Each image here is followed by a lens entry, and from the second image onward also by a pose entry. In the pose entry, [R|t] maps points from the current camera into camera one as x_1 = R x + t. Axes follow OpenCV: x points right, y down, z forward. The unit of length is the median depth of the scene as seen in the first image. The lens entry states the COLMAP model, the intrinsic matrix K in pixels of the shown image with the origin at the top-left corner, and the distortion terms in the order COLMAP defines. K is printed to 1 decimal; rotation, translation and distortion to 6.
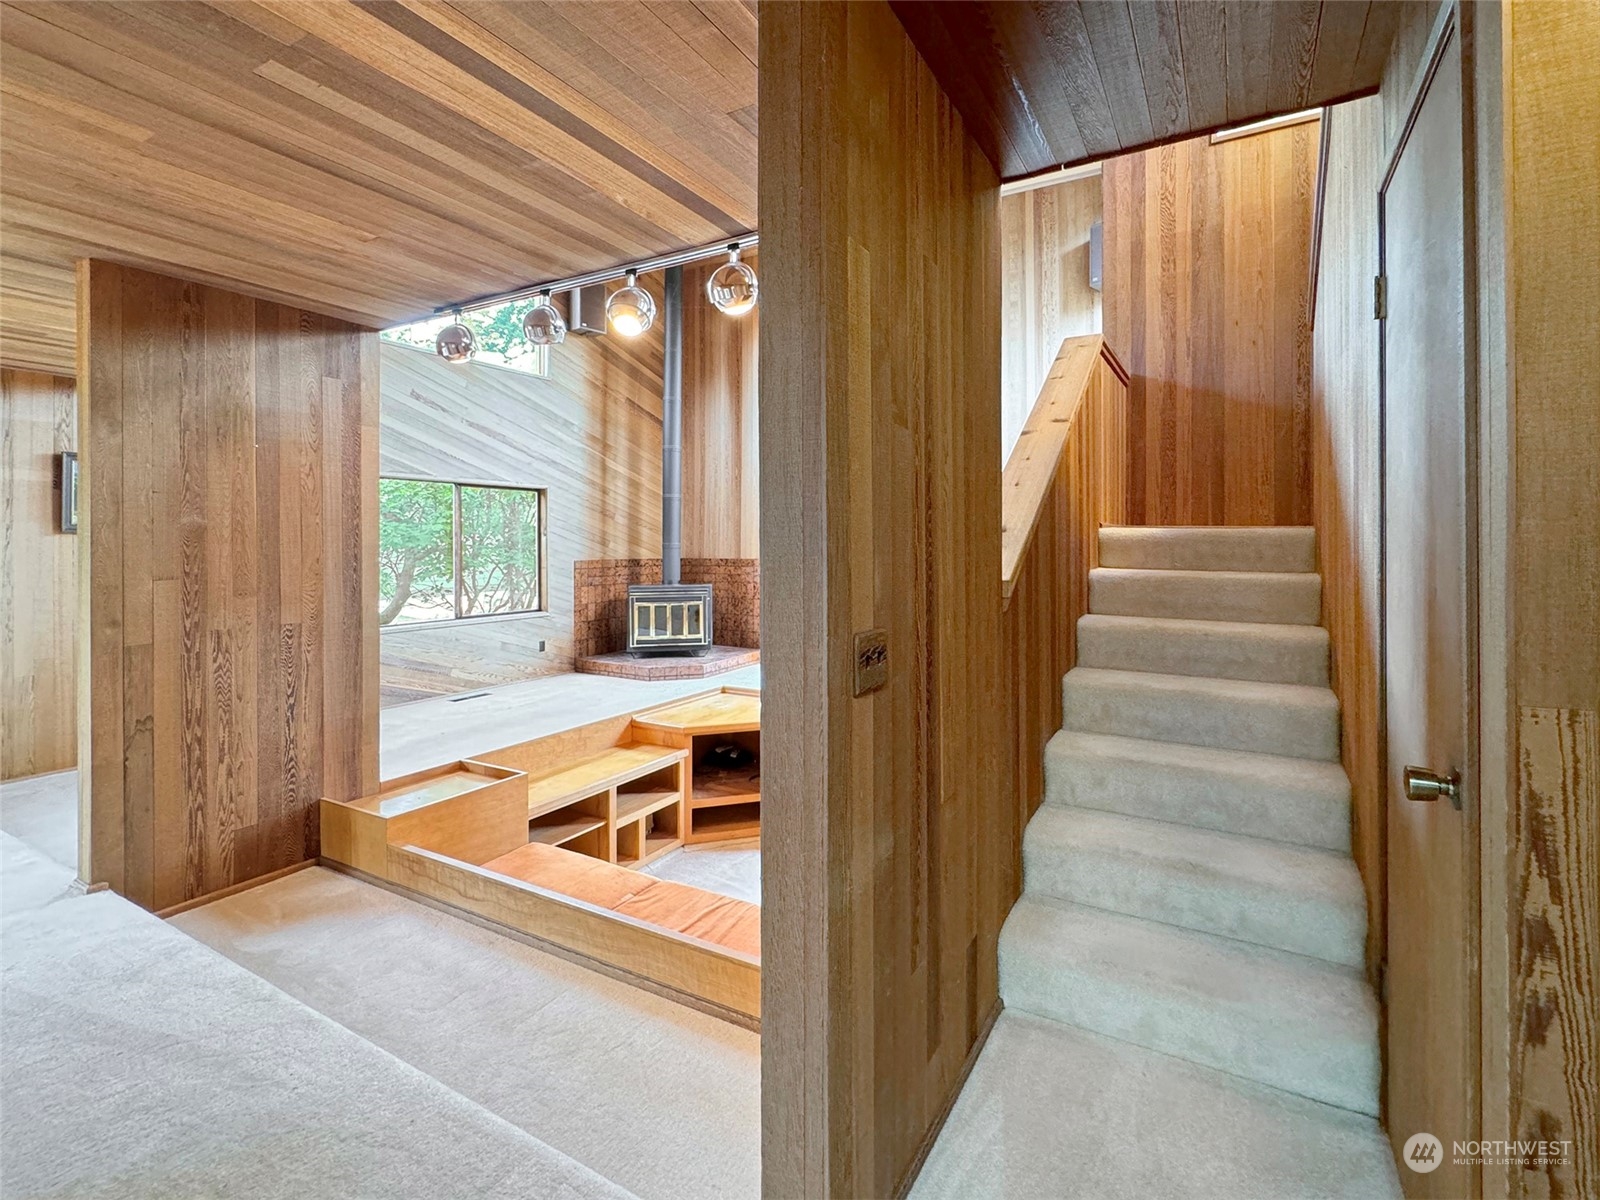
lens RADIAL K [[715.9, 0, 829.4], [0, 715.9, 543.6], [0, 0, 1]] dist [0.001332, 0.000737]
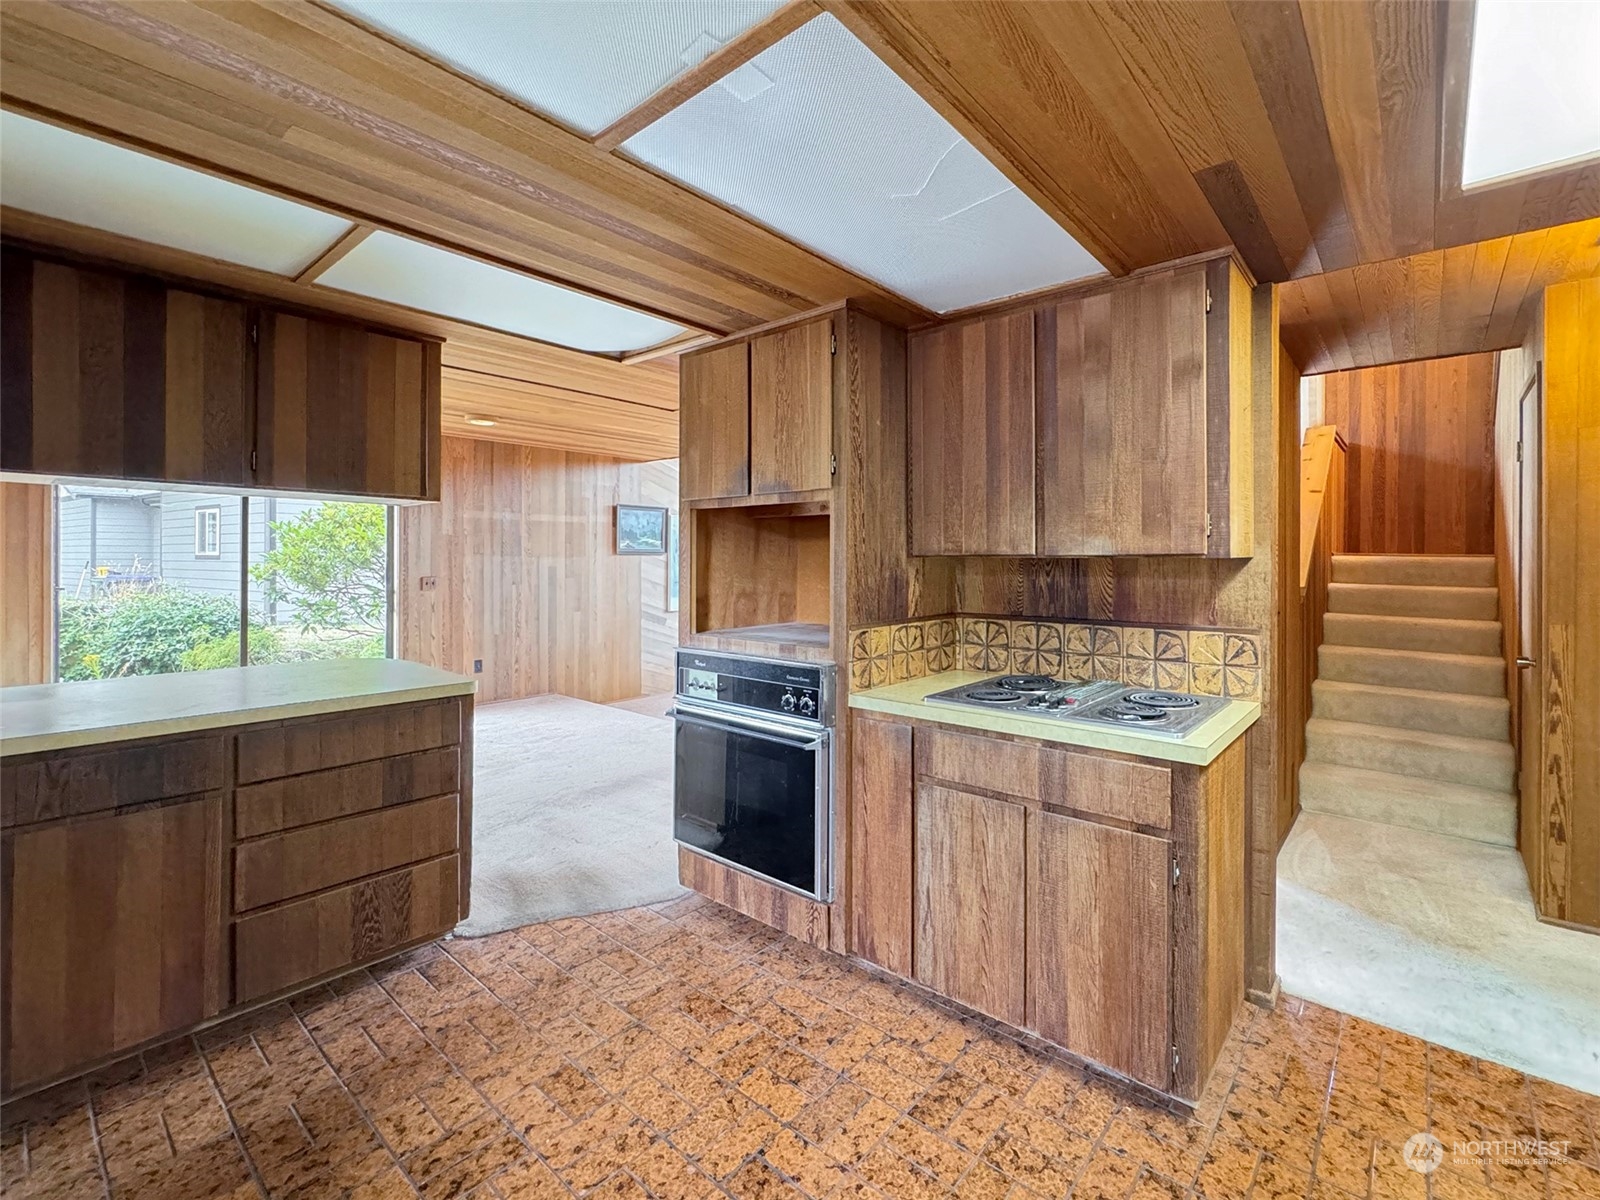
lens RADIAL K [[715.9, 0, 839.9], [0, 715.9, 559.6], [0, 0, 1]] dist [0.001332, 0.000737]
pose [[0.986144, 0.006979, -0.165745, -0.413849], [-0.006945, 0.999976, 0.000787, -0.009244], [0.165747, 0.000375, 0.986168, -0.686866]]
